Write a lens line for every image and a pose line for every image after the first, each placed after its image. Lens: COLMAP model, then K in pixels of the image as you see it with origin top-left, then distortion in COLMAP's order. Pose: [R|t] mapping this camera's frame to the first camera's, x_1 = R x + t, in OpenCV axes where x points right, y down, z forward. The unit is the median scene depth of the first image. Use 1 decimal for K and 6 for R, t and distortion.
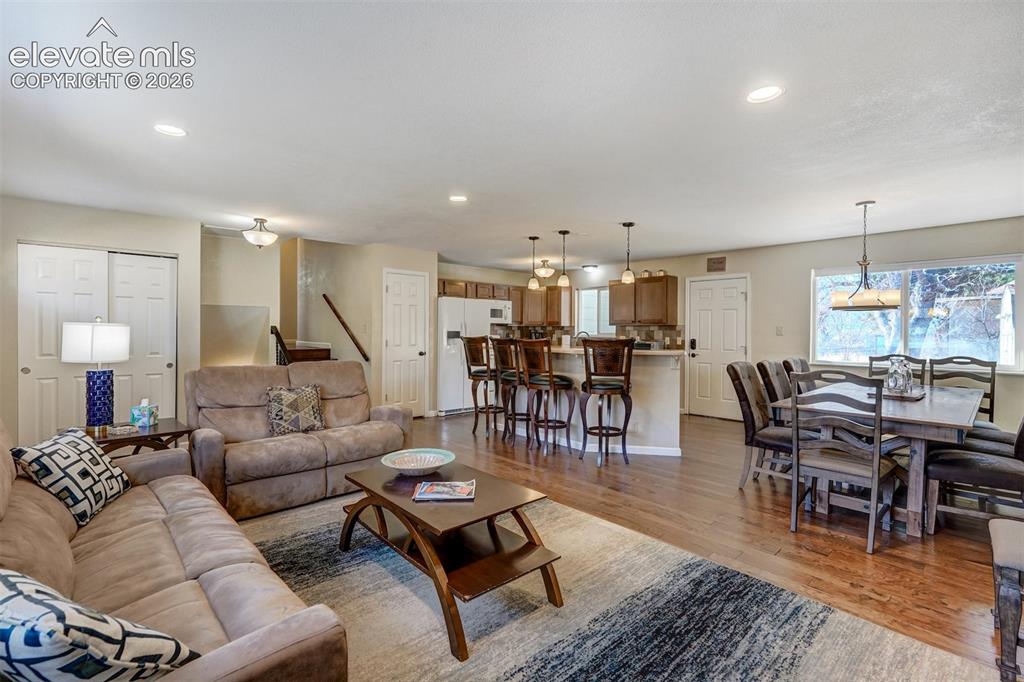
lens RADIAL K [[464.6, 0, 514.2], [0, 464.6, 340.6], [0, 0, 1]] dist [0.001193, 0.000444]
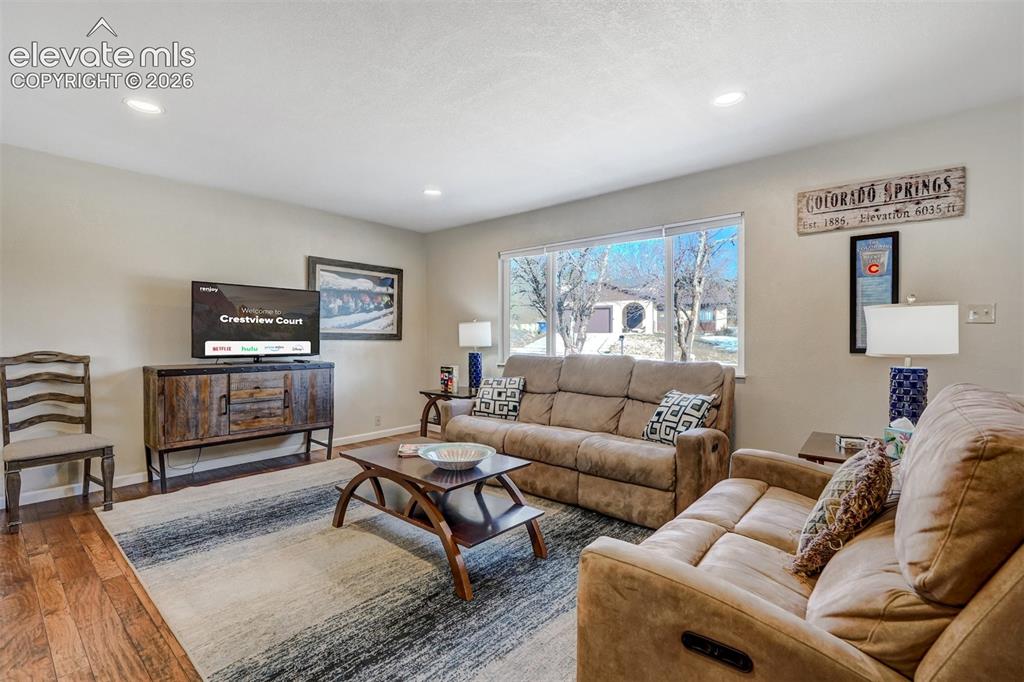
lens RADIAL K [[464.6, 0, 516.1], [0, 464.6, 337.6], [0, 0, 1]] dist [0.001193, 0.000444]
pose [[-0.992393, -0.001272, -0.123104, -0.179334], [-0.003302, 0.999862, 0.016285, 0.005699], [0.123067, 0.016567, -0.992260, 1.696304]]
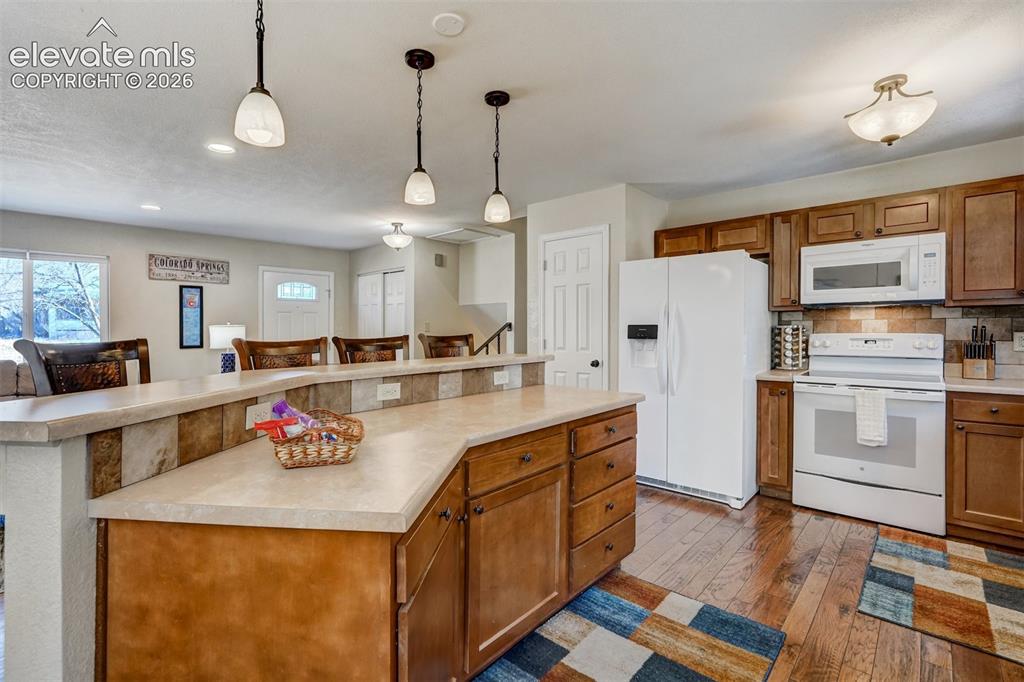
lens RADIAL K [[464.6, 0, 512.0], [0, 464.6, 332.9], [0, 0, 1]] dist [0.001193, 0.000444]
pose [[0.100073, 0.007297, -0.994953, 0.875456], [-0.009958, 0.999930, 0.006332, -0.031647], [0.994930, 0.009274, 0.100139, 1.897443]]
